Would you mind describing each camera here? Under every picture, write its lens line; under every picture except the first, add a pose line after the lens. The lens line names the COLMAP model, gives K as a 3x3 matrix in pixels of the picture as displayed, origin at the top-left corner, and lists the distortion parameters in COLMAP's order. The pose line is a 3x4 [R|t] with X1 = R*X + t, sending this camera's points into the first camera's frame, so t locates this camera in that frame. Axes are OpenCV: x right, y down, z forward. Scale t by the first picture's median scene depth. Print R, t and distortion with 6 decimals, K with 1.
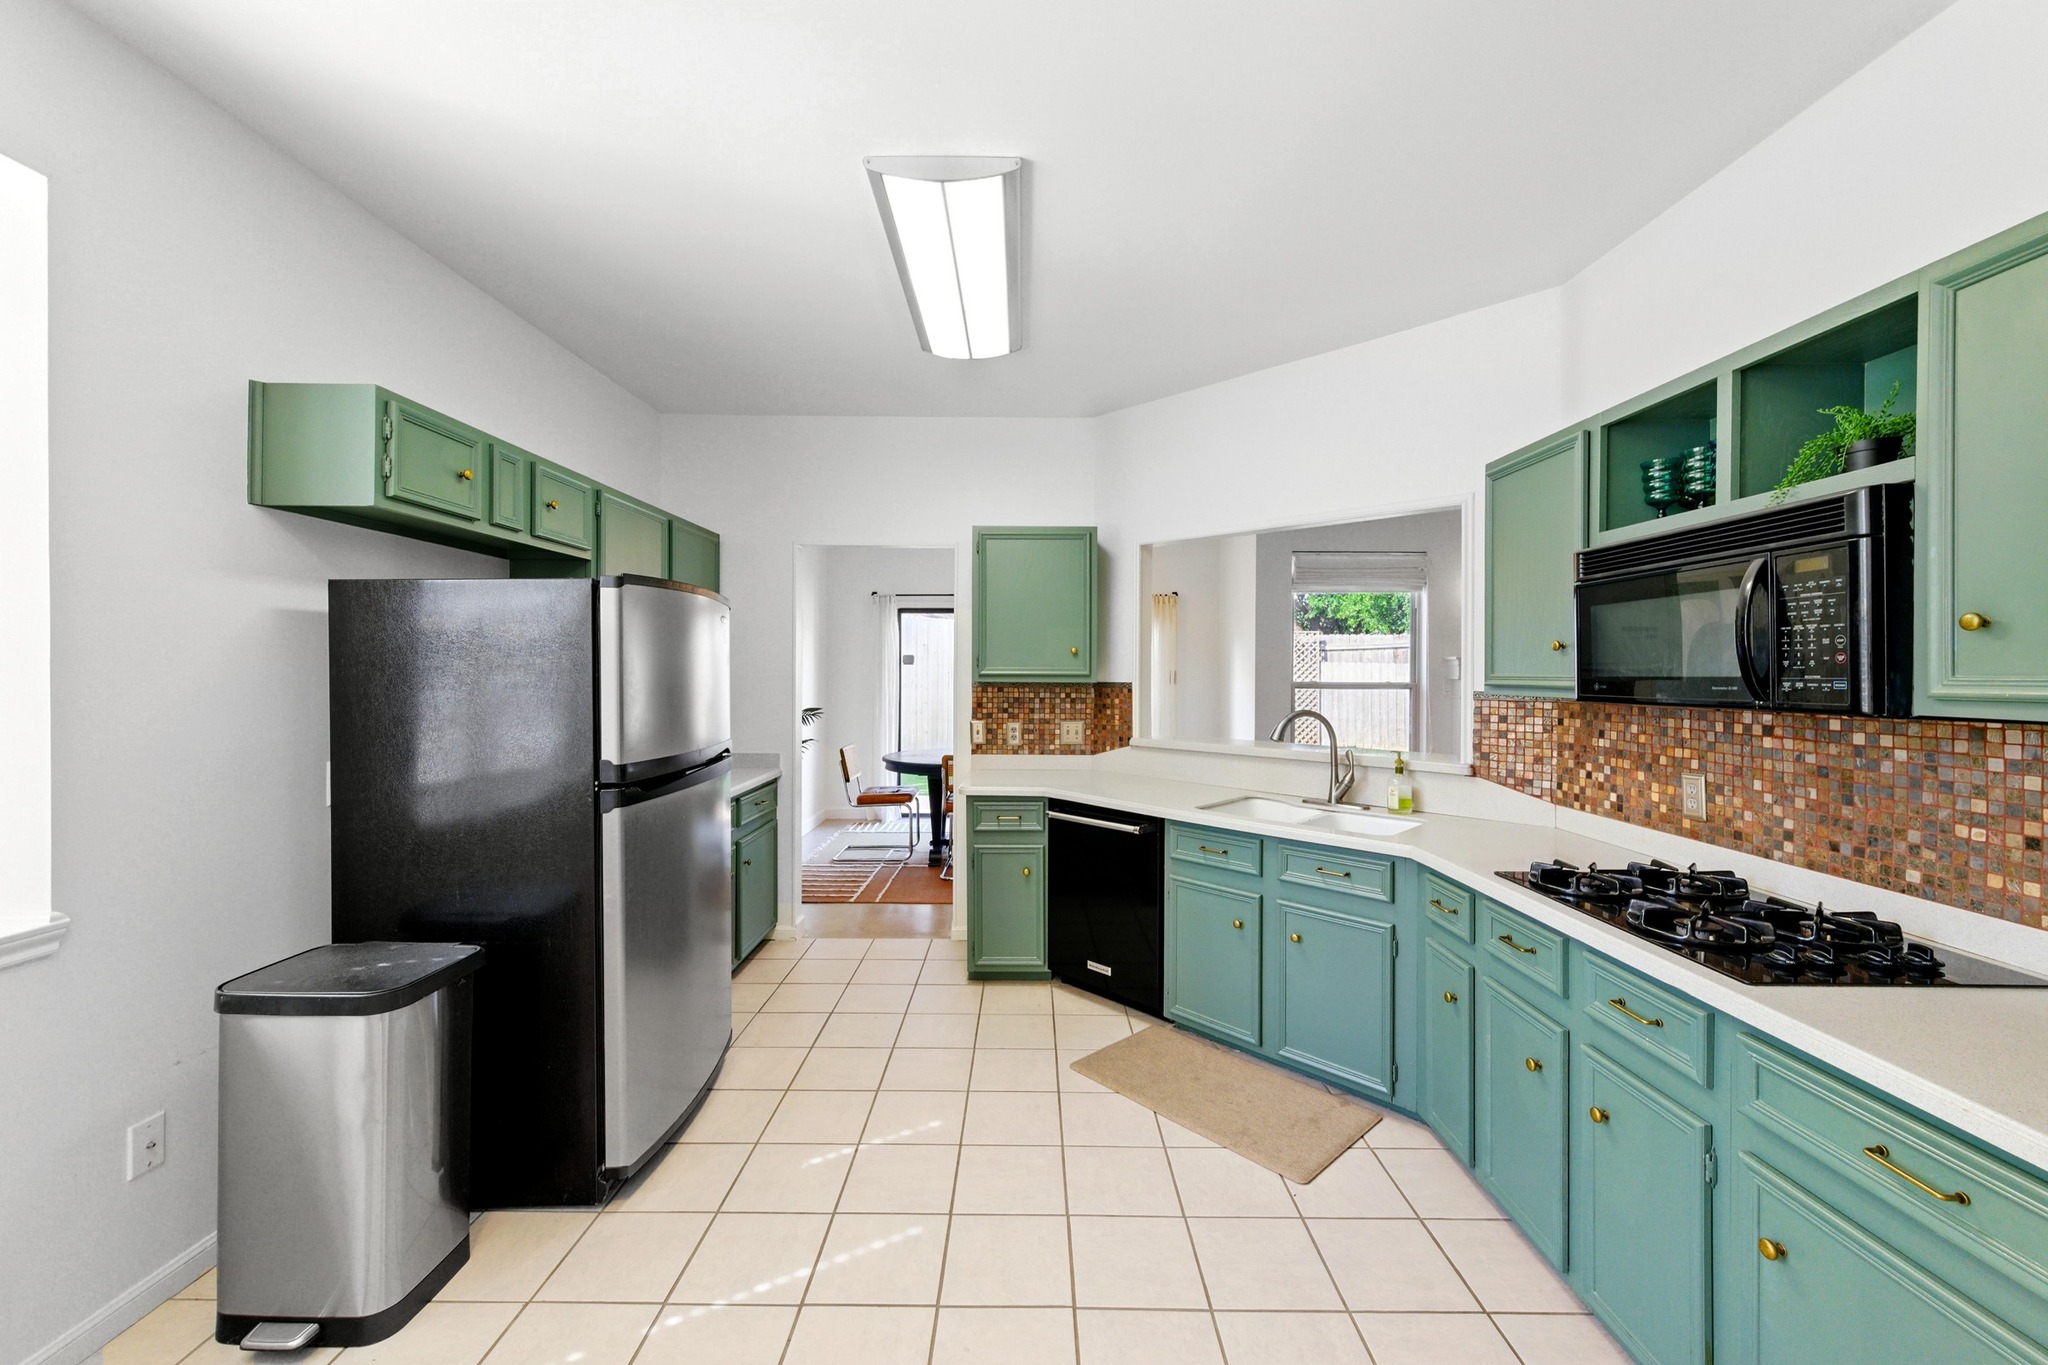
lens RADIAL K [[677.7, 0, 1012.0], [0, 677.7, 670.2], [0, 0, 1]] dist [-0.000199, -0.007997]
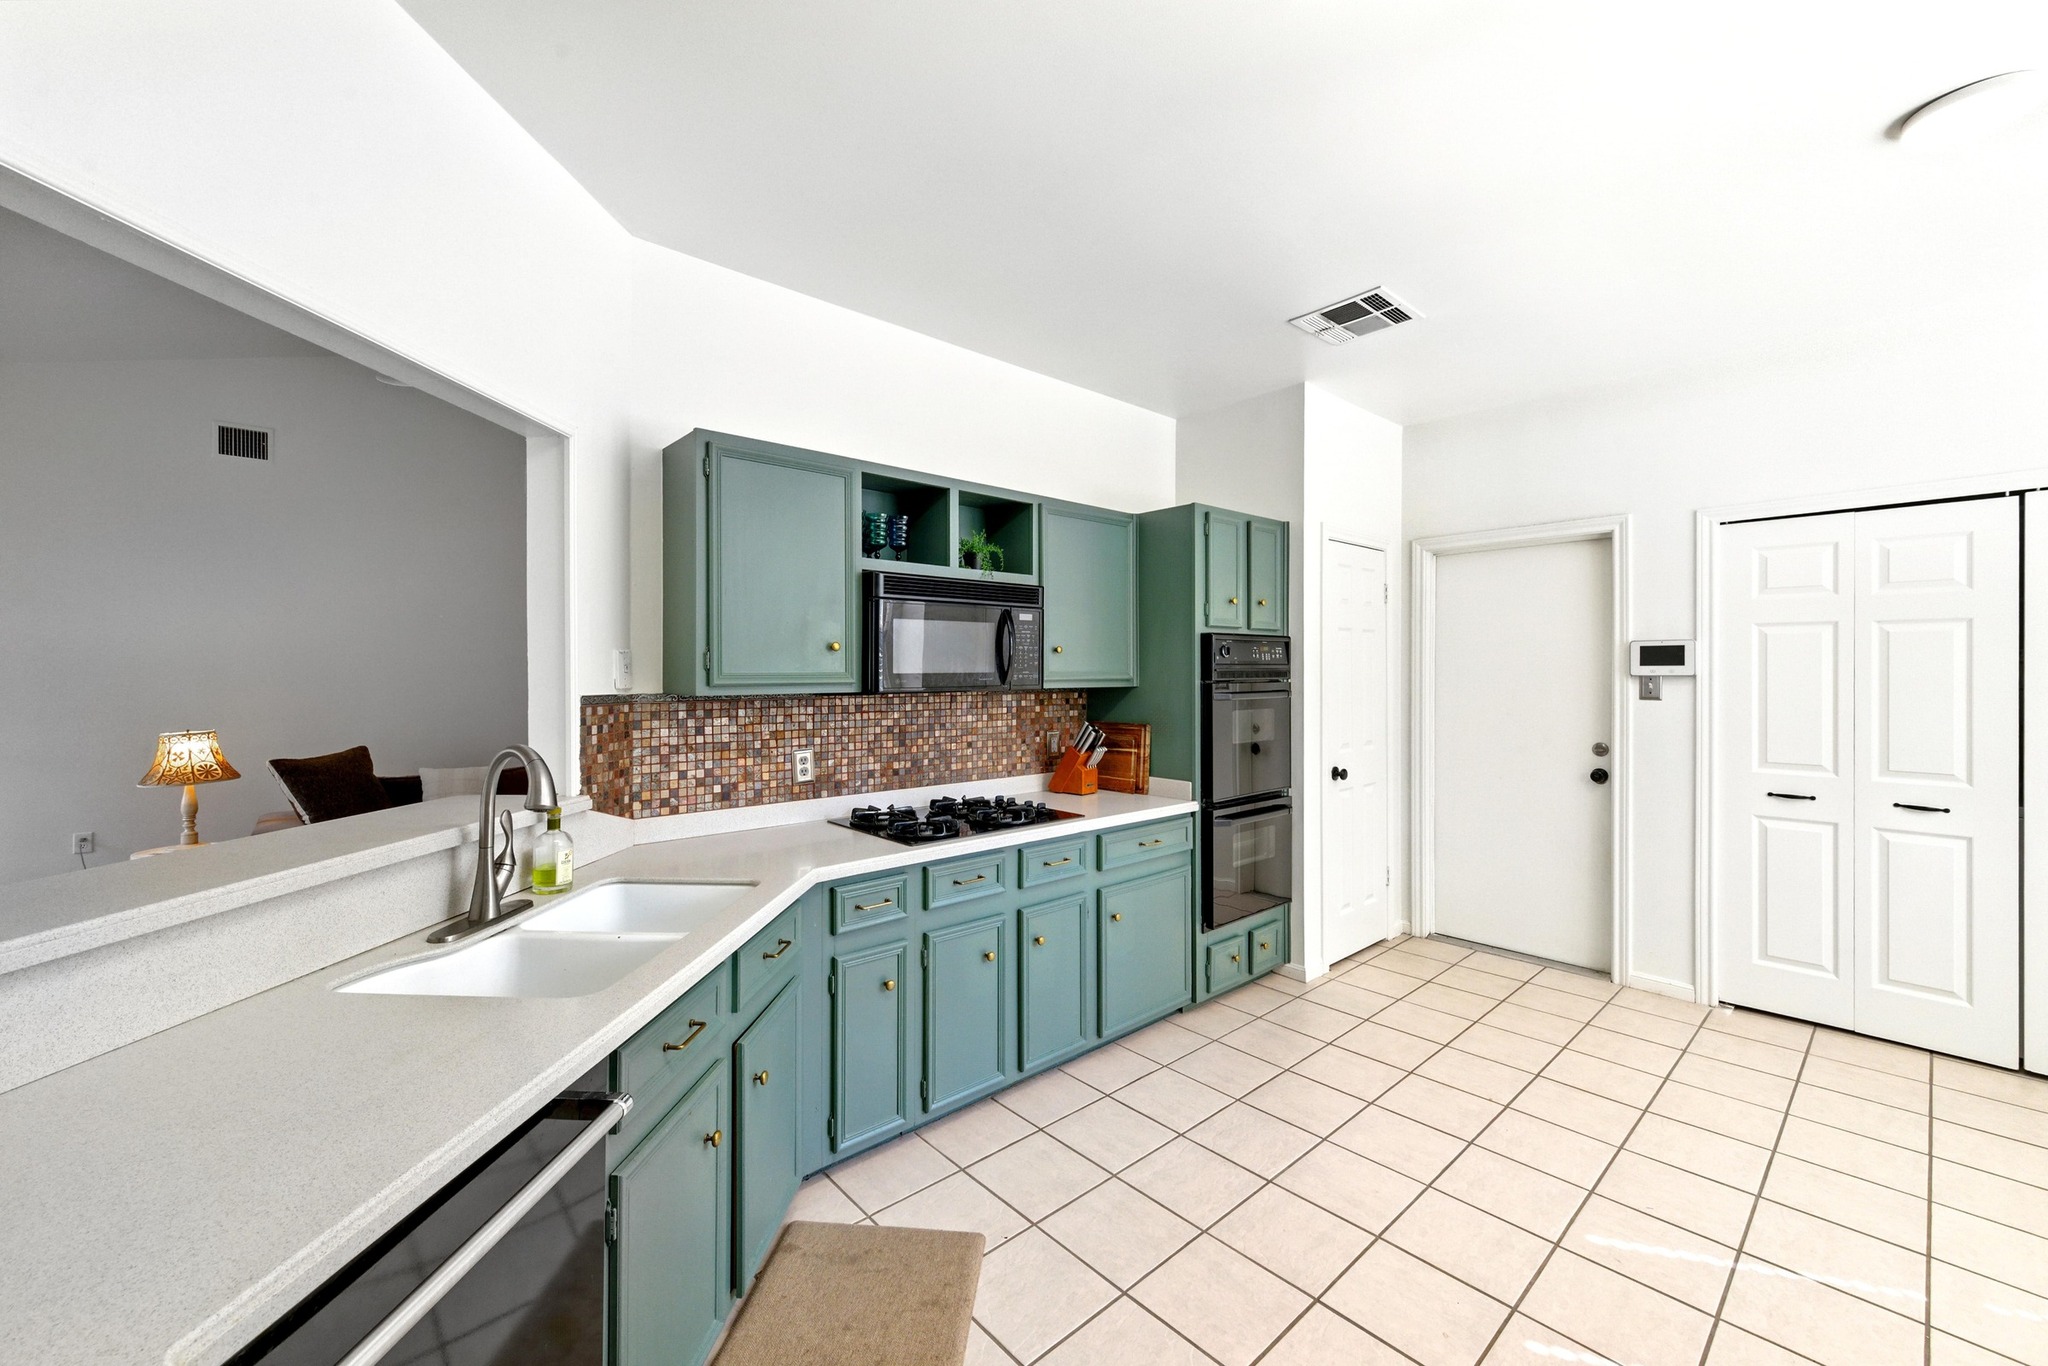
lens RADIAL K [[811.1, 0, 1022.9], [0, 811.1, 670.8], [0, 0, 1]] dist [0.001516, -0.000074]
pose [[-0.661082, -0.003986, 0.750303, -0.389249], [-0.004568, 0.999989, 0.001288, 0.001246], [-0.750300, -0.002575, -0.661092, 1.557198]]
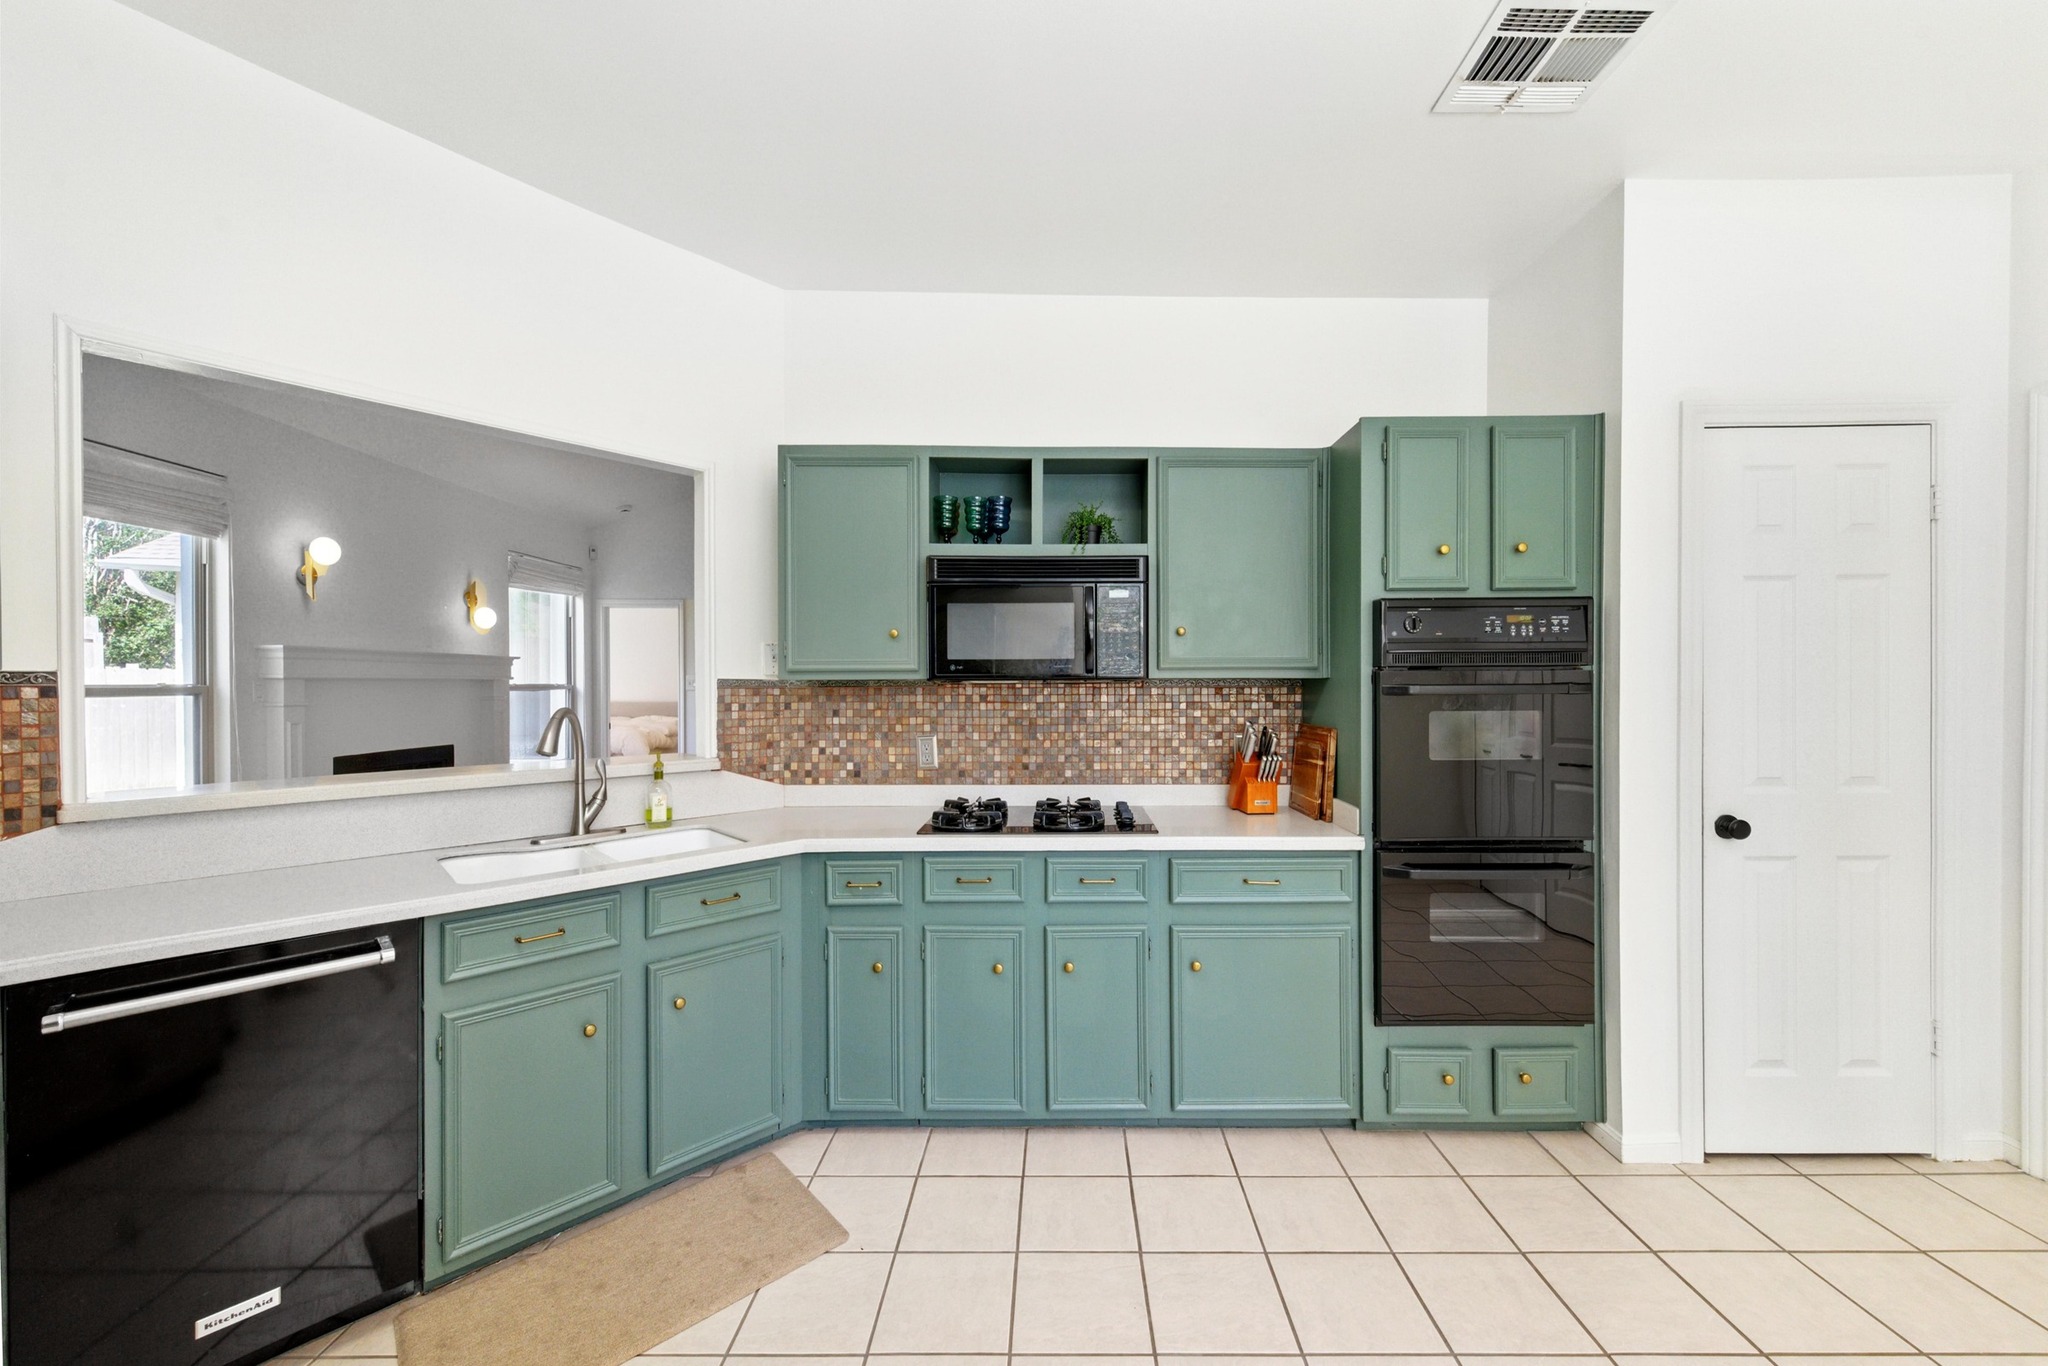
lens RADIAL K [[847.3, 0, 1039.8], [0, 847.3, 686.8], [0, 0, 1]] dist [-0.003225, -0.000337]
pose [[0.014116, -0.009922, 0.999851, -0.603190], [-0.002401, 0.999948, 0.009957, 0.037262], [-0.999897, -0.002541, 0.014092, 0.684955]]
